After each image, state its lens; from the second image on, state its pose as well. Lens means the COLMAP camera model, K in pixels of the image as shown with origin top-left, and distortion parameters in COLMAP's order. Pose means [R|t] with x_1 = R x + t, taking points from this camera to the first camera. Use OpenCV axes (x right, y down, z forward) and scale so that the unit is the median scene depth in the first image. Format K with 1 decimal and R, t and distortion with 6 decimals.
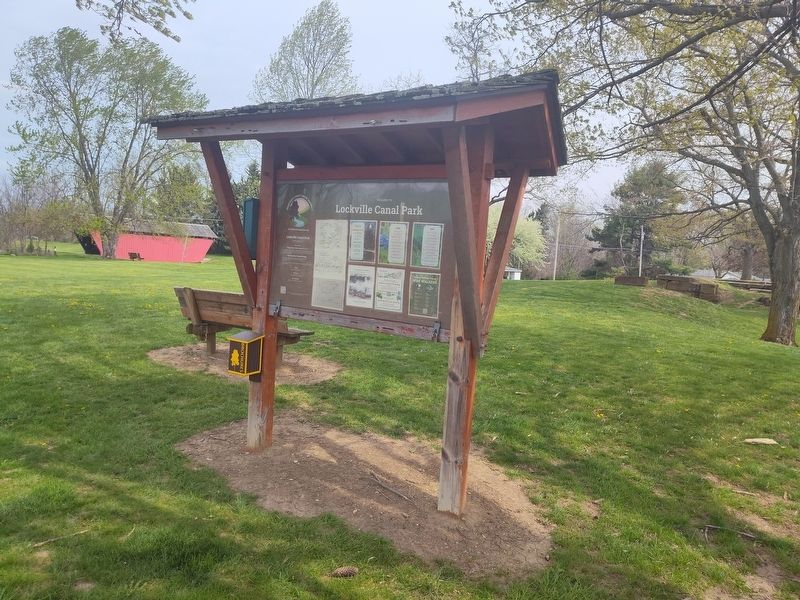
lens RADIAL K [[523.2, 0, 399.4], [0, 523.2, 303.2], [0, 0, 1]] dist [0.002823, -0.001990]
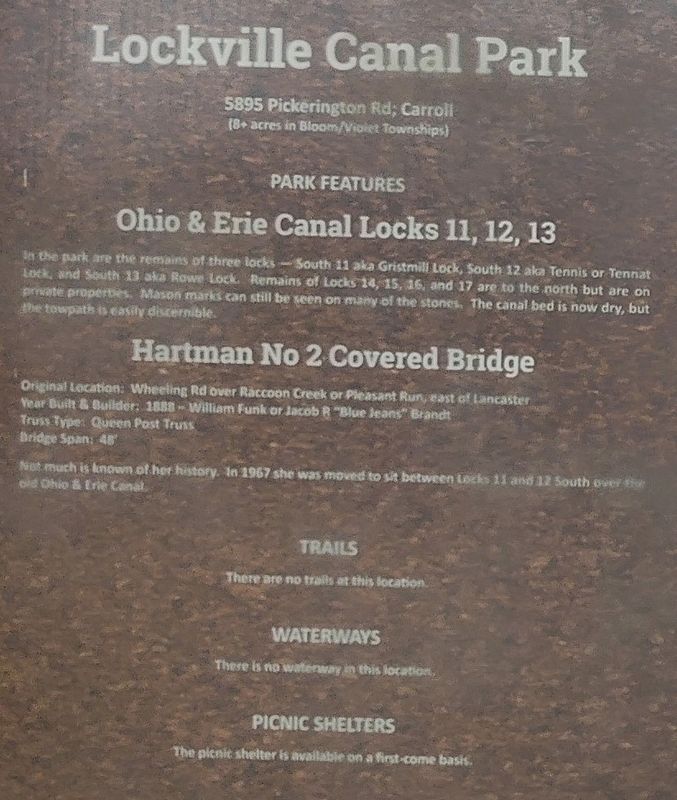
lens RADIAL K [[587.3, 0, 338.9], [0, 587.3, 396.6], [0, 0, 1]] dist [0.000807, -0.000926]
pose [[0.865399, -0.058197, 0.497692, -0.222331], [0.076246, 0.996961, -0.016000, -0.080743], [-0.495248, 0.051794, 0.867206, 0.811970]]
